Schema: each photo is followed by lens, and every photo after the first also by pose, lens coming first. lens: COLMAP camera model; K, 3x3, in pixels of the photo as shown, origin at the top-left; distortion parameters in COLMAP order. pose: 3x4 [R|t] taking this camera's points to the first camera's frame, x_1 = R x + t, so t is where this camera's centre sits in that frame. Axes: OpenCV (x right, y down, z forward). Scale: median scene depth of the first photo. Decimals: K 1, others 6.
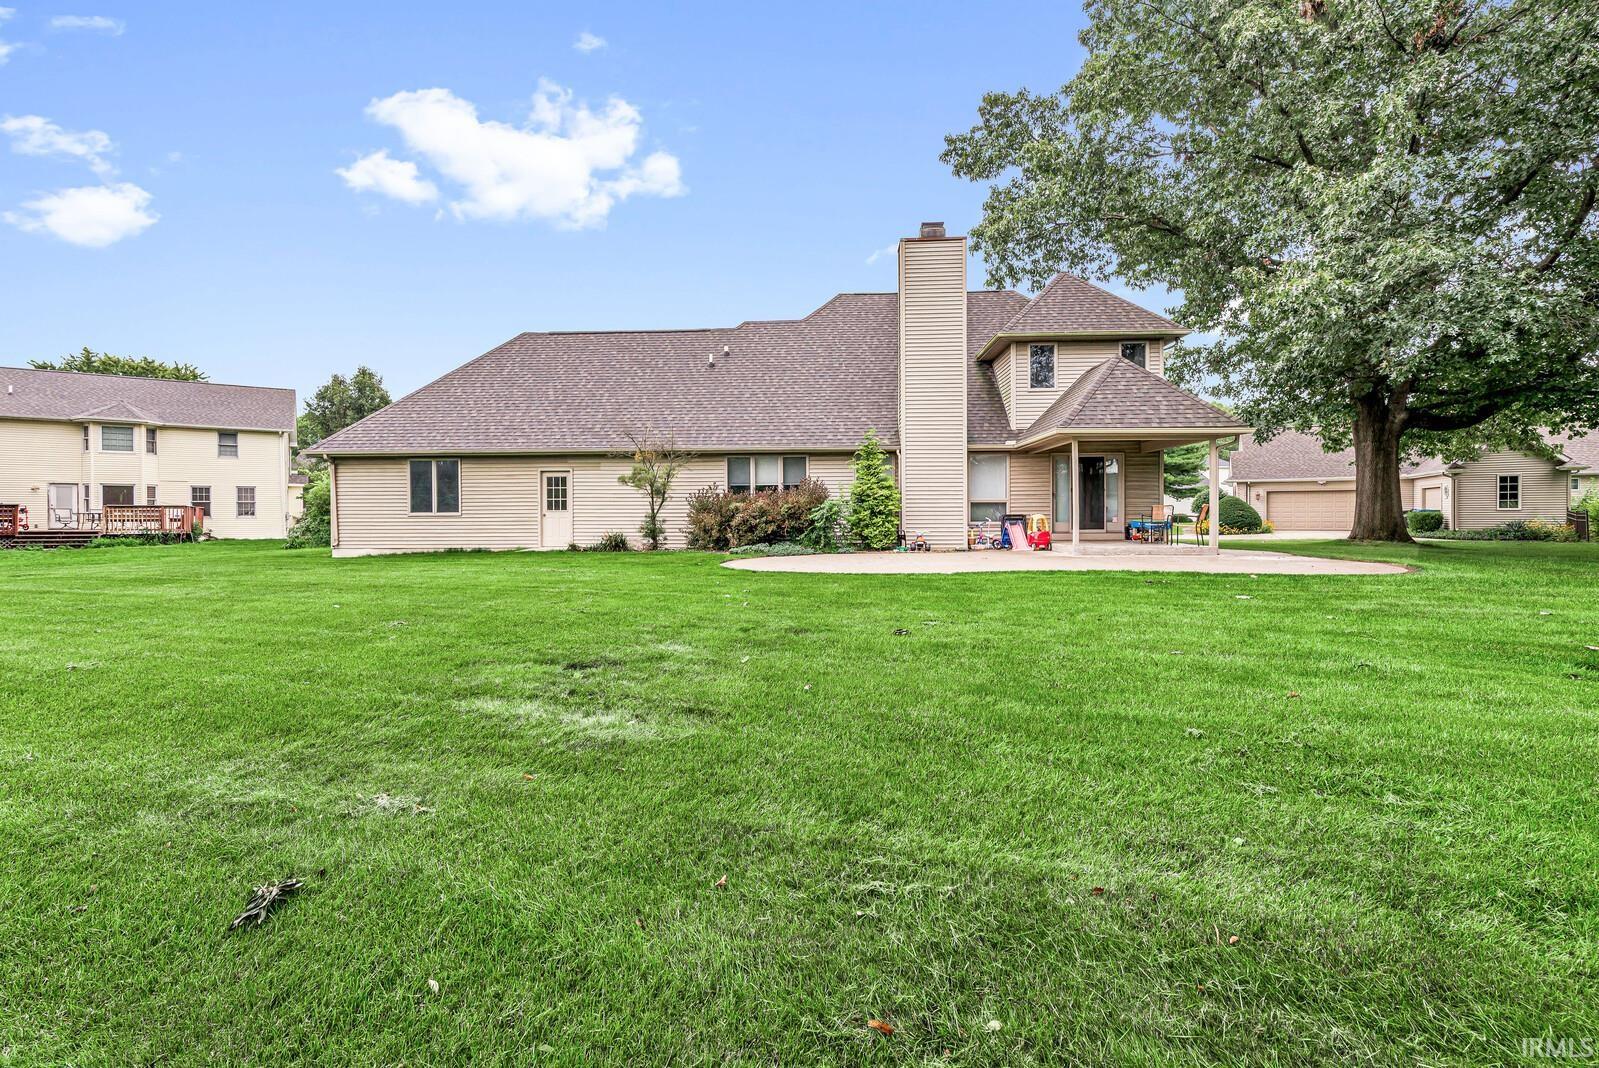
lens RADIAL K [[686.8, 0, 803.0], [0, 686.8, 520.4], [0, 0, 1]] dist [0.001500, 0.000334]
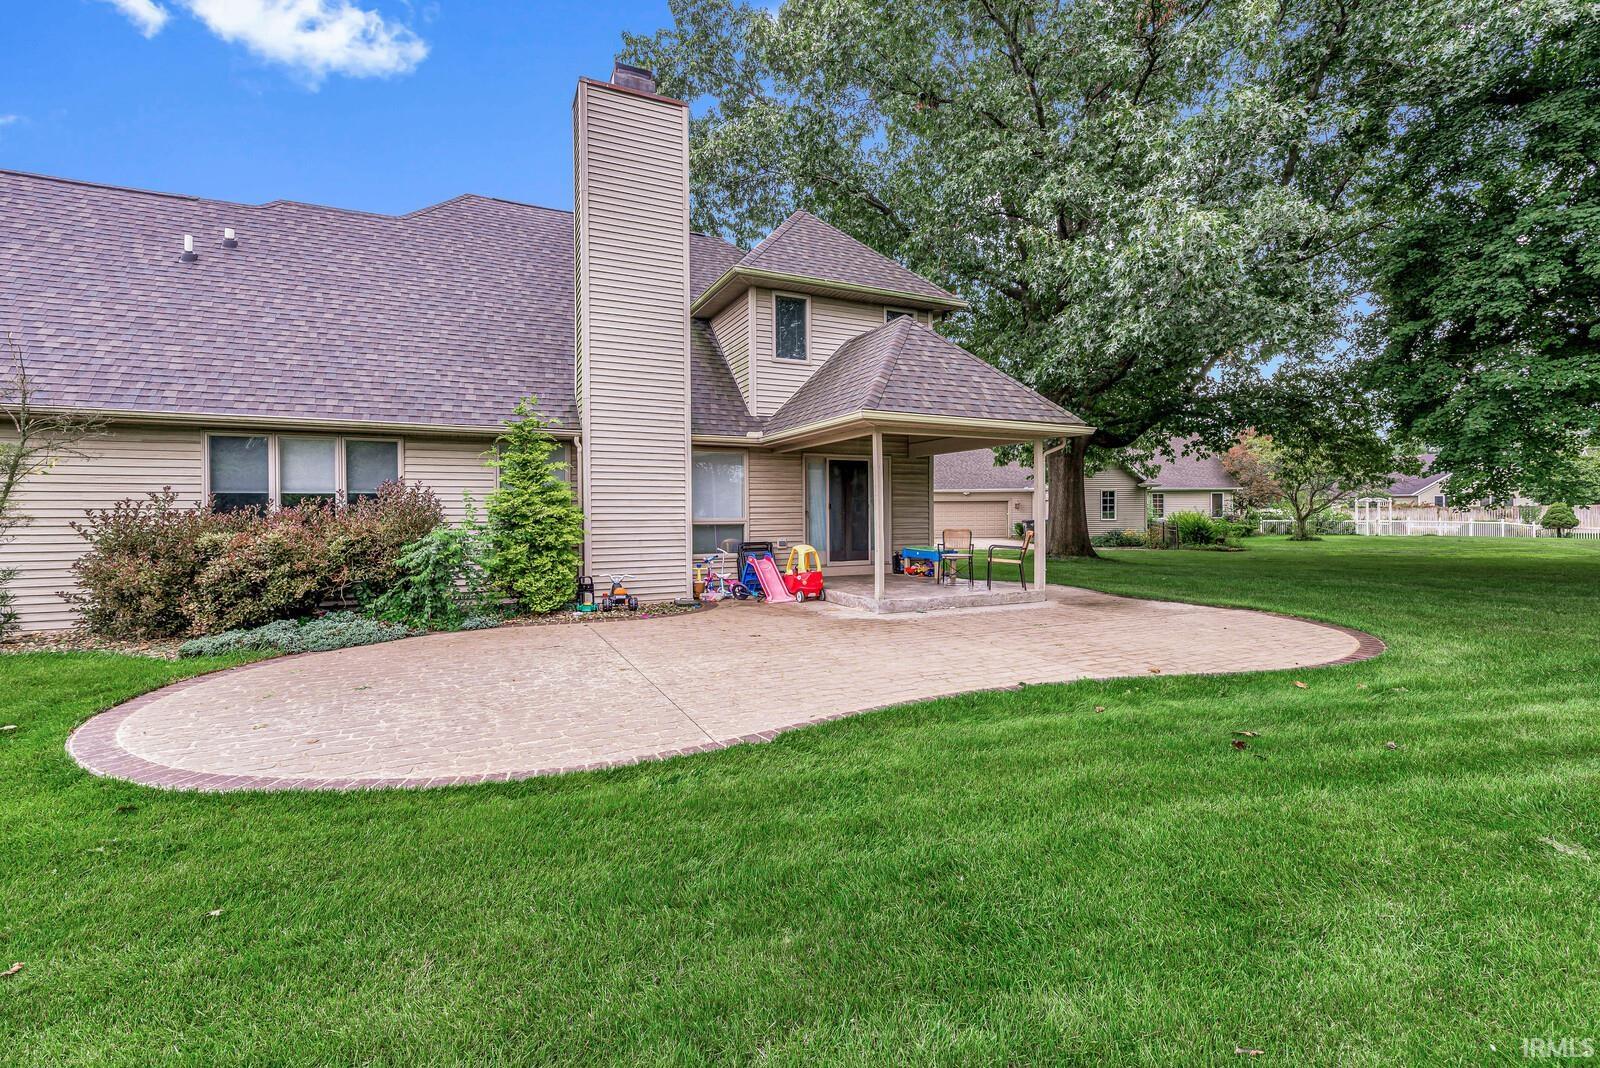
lens RADIAL K [[687.3, 0, 803.5], [0, 687.3, 520.4], [0, 0, 1]] dist [0.001500, 0.000334]
pose [[0.878866, -0.006066, 0.477029, 0.027722], [0.008323, 0.999962, -0.002619, -0.028148], [-0.476995, 0.006272, 0.878883, 0.390646]]
